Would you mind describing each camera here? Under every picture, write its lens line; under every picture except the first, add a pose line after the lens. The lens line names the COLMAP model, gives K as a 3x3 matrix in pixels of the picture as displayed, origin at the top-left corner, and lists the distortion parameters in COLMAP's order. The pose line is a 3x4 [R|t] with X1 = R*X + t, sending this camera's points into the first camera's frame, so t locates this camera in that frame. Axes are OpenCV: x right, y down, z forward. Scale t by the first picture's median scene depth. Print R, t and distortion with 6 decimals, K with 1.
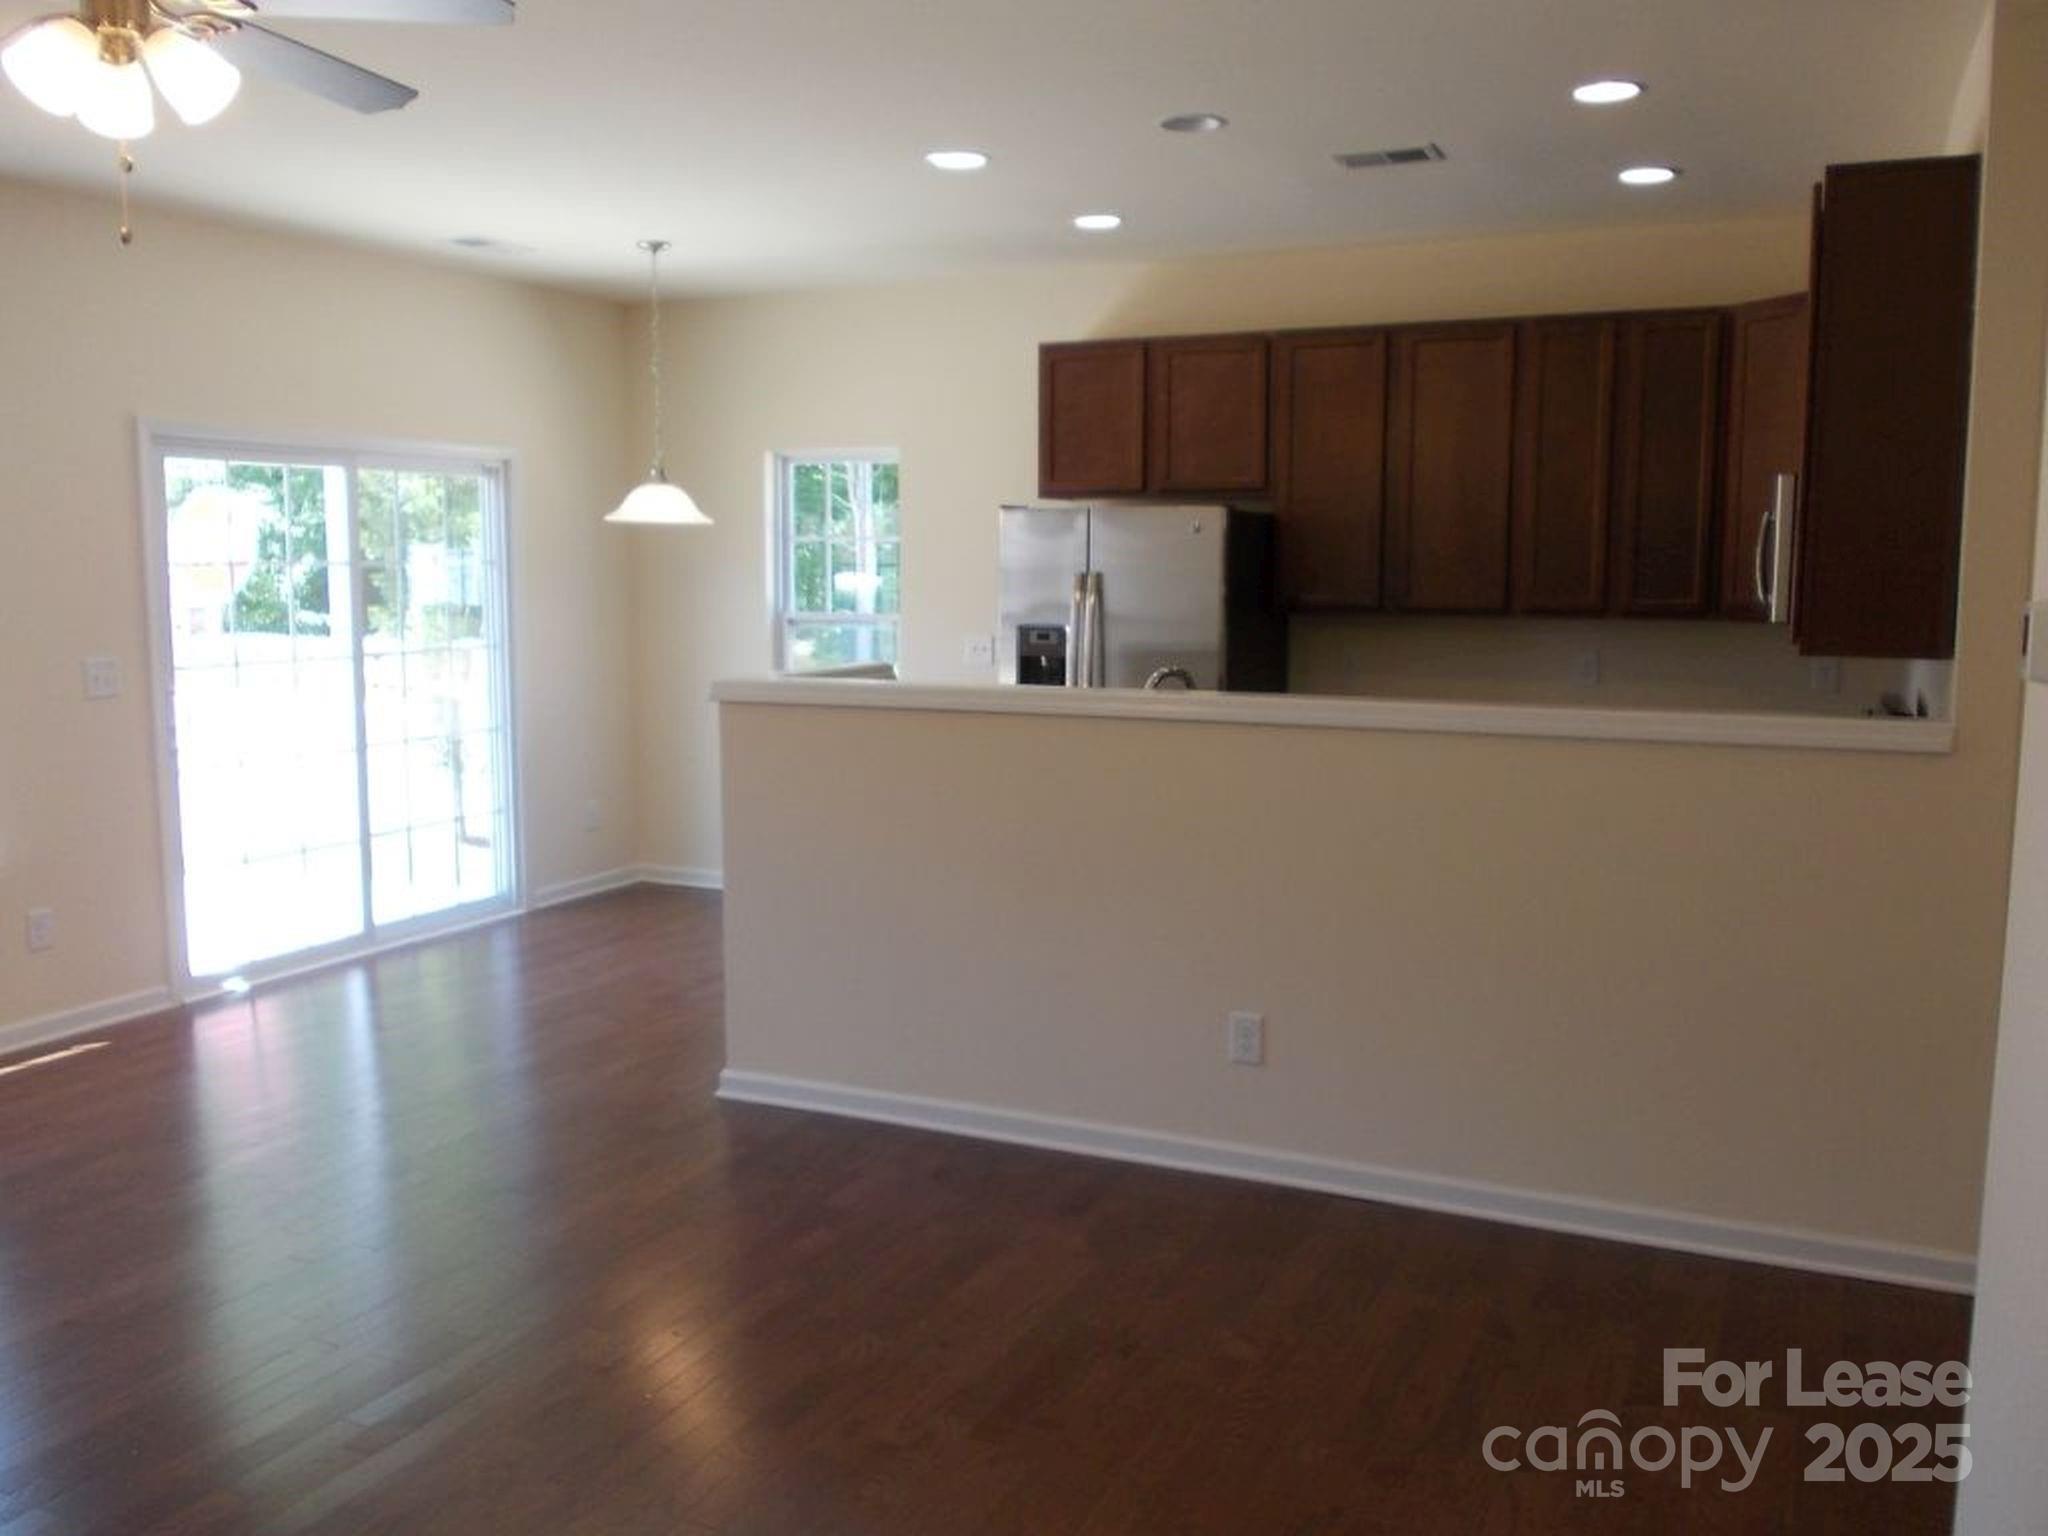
lens RADIAL K [[1735.6, 0, 1024.0], [0, 1735.6, 768.0], [0, 0, 1]] dist [-0.012721, -0.063758]
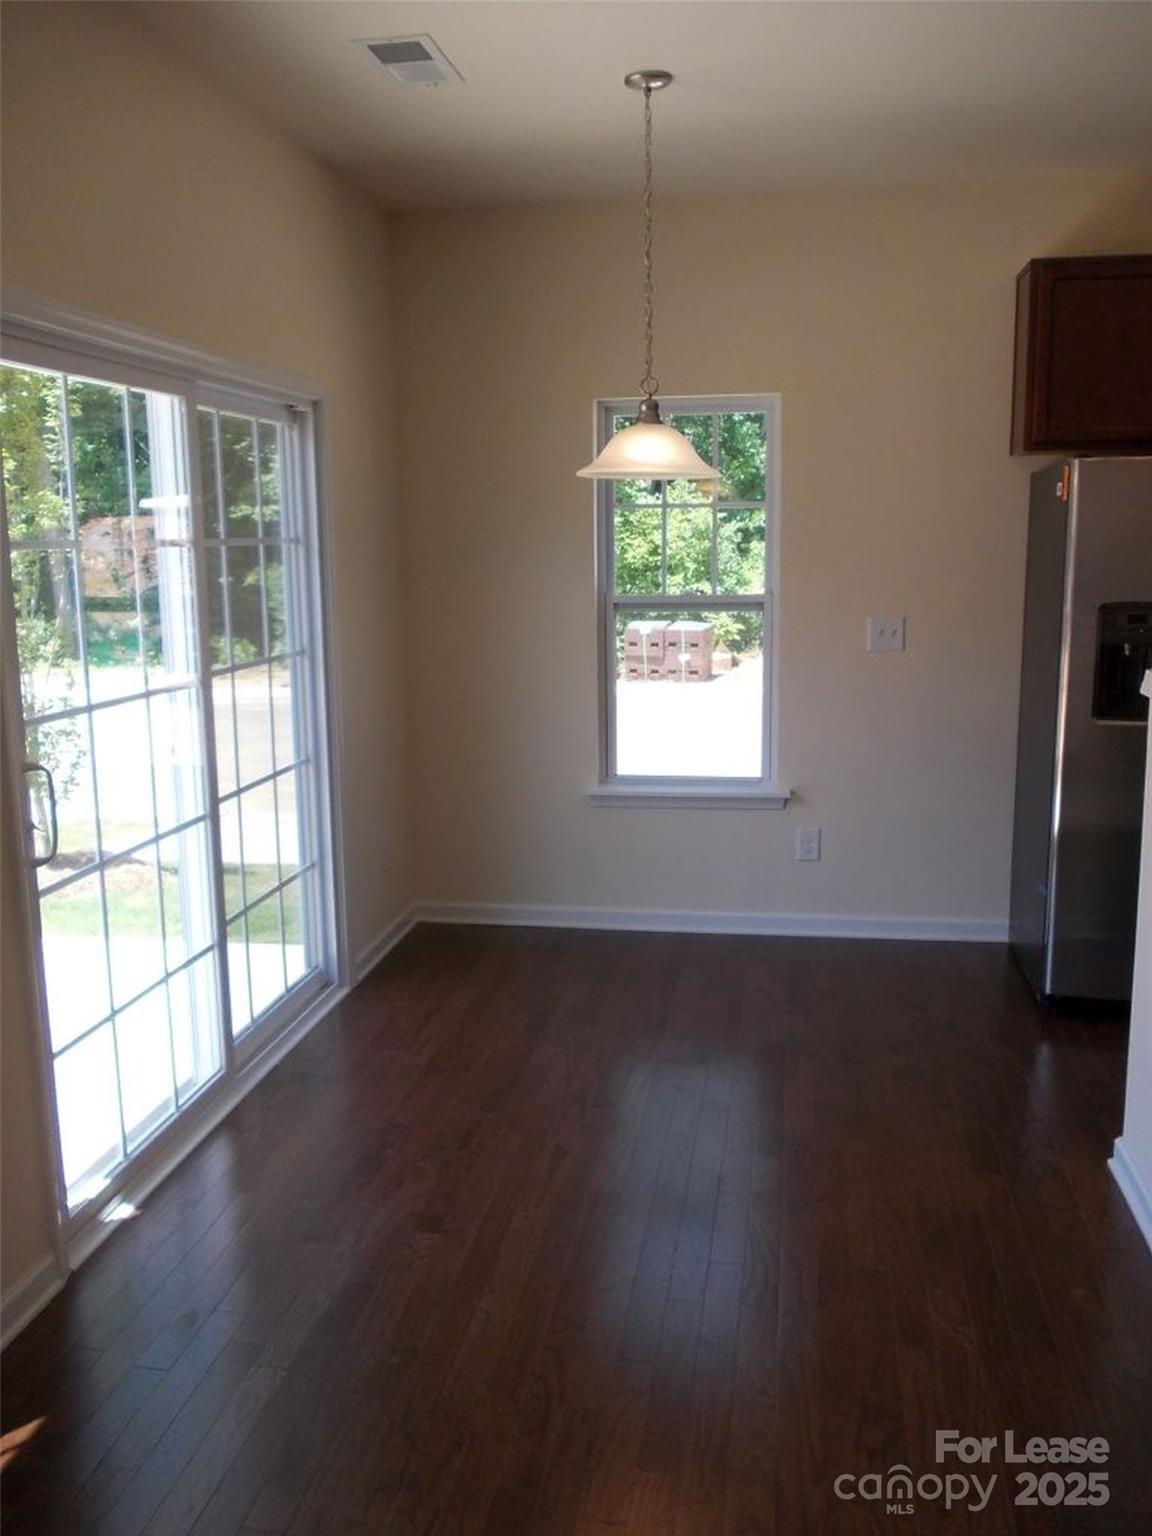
lens RADIAL K [[1301.7, 0, 576.0], [0, 1301.7, 768.0], [0, 0, 1]] dist [-0.012721, -0.063758]
pose [[0.963757, -0.063937, 0.259006, -0.389639], [0.049489, 0.996853, 0.061929, -0.056152], [-0.262150, -0.046867, 0.963888, 0.479655]]
